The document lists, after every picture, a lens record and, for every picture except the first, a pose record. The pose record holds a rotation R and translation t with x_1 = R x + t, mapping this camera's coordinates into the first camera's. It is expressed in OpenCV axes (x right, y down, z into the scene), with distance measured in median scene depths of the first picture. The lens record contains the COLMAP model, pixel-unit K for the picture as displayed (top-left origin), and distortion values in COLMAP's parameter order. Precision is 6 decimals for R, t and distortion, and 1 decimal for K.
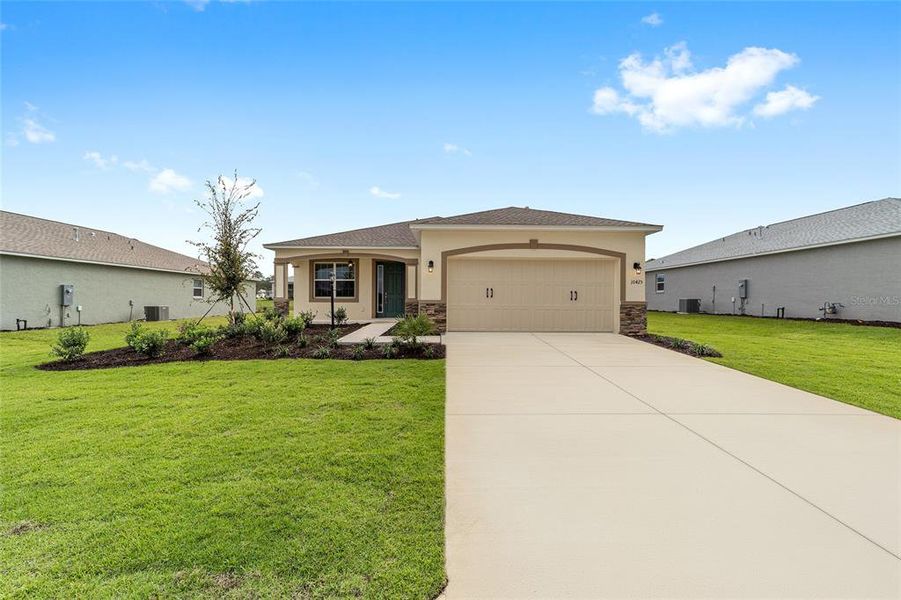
lens RADIAL K [[344.7, 0, 446.7], [0, 344.7, 300.8], [0, 0, 1]] dist [-0.021385, 0.011950]
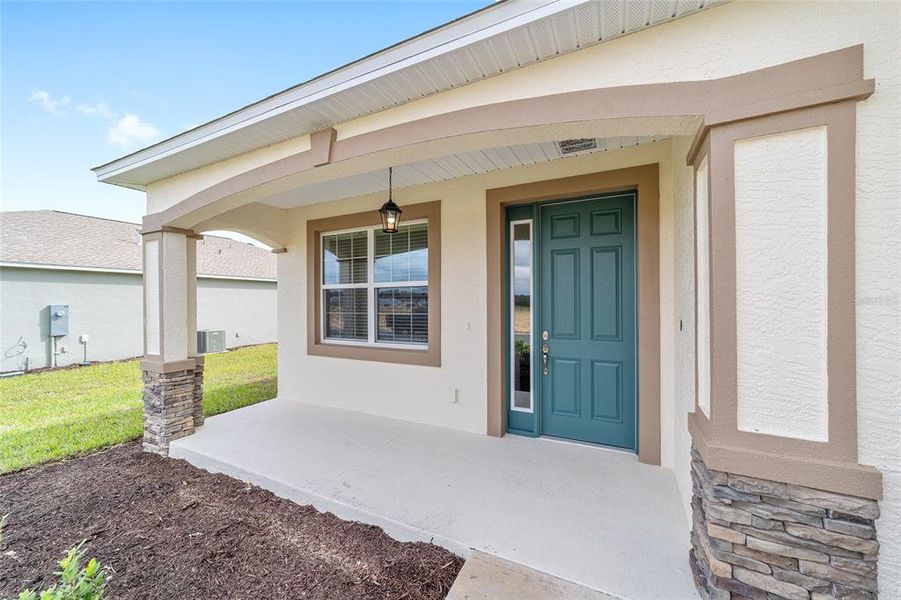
lens RADIAL K [[344.7, 0, 446.7], [0, 344.7, 300.8], [0, 0, 1]] dist [-0.021385, 0.011950]
pose [[0.889147, -0.011942, -0.457465, -0.145502], [0.010127, 0.999928, -0.006419, -0.050251], [0.457509, 0.001075, 0.889204, 0.863894]]
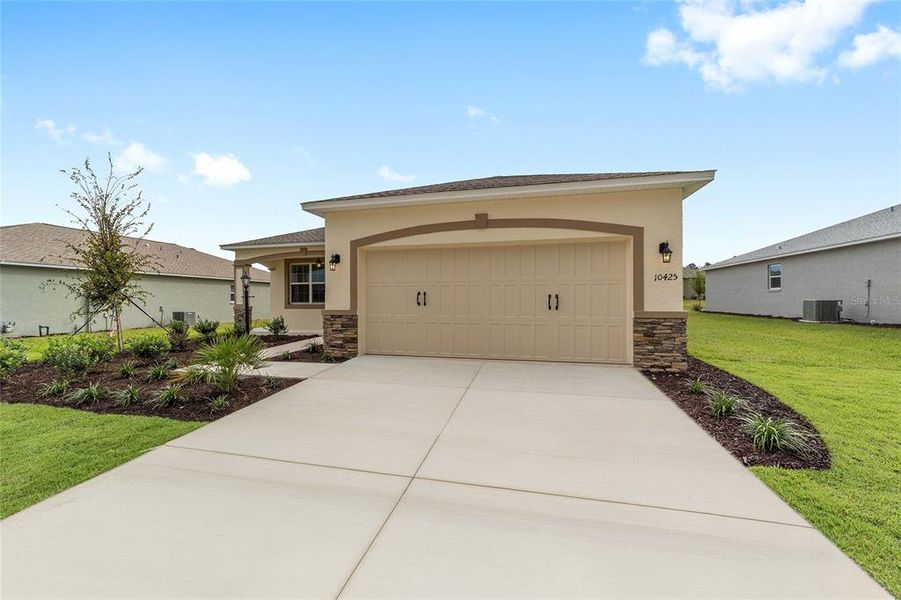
lens RADIAL K [[344.7, 0, 446.7], [0, 344.7, 300.8], [0, 0, 1]] dist [-0.021385, 0.011950]
pose [[0.970181, -0.007898, -0.242252, 0.249709], [0.007605, 0.999969, -0.002145, -0.012872], [0.242261, 0.000239, 0.970211, 0.269718]]
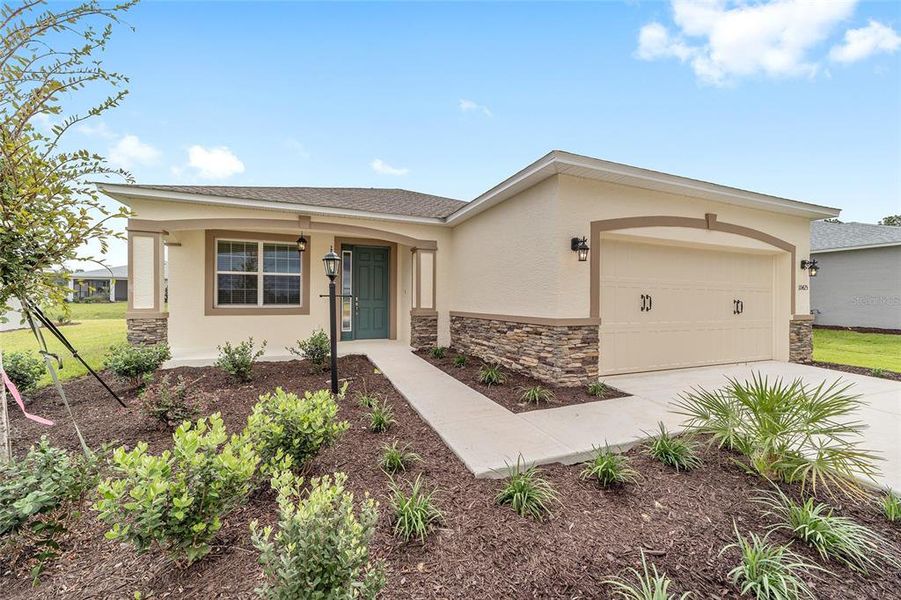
lens RADIAL K [[344.7, 0, 446.7], [0, 344.7, 300.8], [0, 0, 1]] dist [-0.021385, 0.011950]
pose [[0.930057, 0.000325, 0.367414, -0.285713], [0.000280, 0.999999, -0.001593, -0.019211], [-0.367414, 0.001584, 0.930056, 0.448099]]
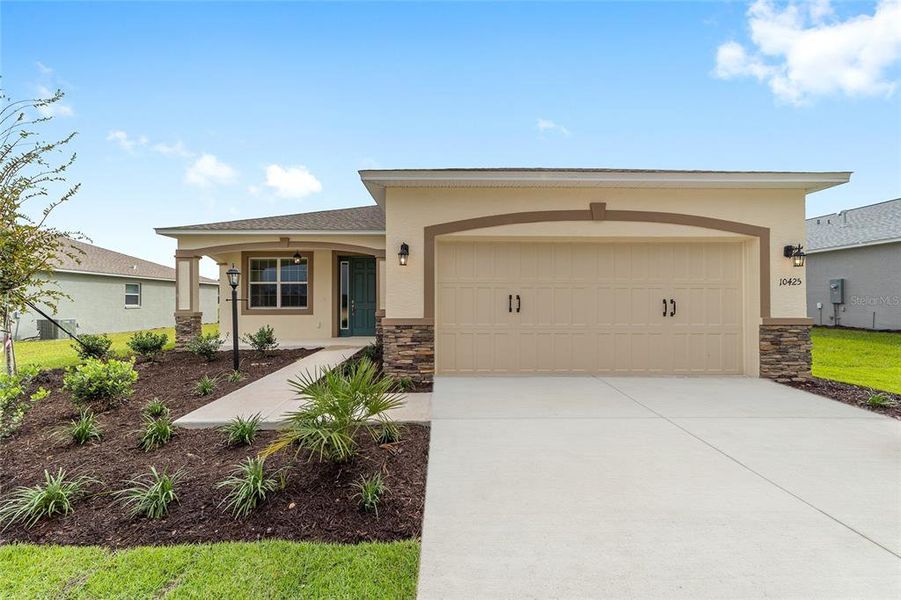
lens RADIAL K [[344.7, 0, 446.7], [0, 344.7, 300.8], [0, 0, 1]] dist [-0.021385, 0.011950]
pose [[0.999961, -0.006398, 0.006077, 0.011352], [0.006457, 0.999933, -0.009627, -0.017205], [-0.006015, 0.009666, 0.999935, 0.344112]]
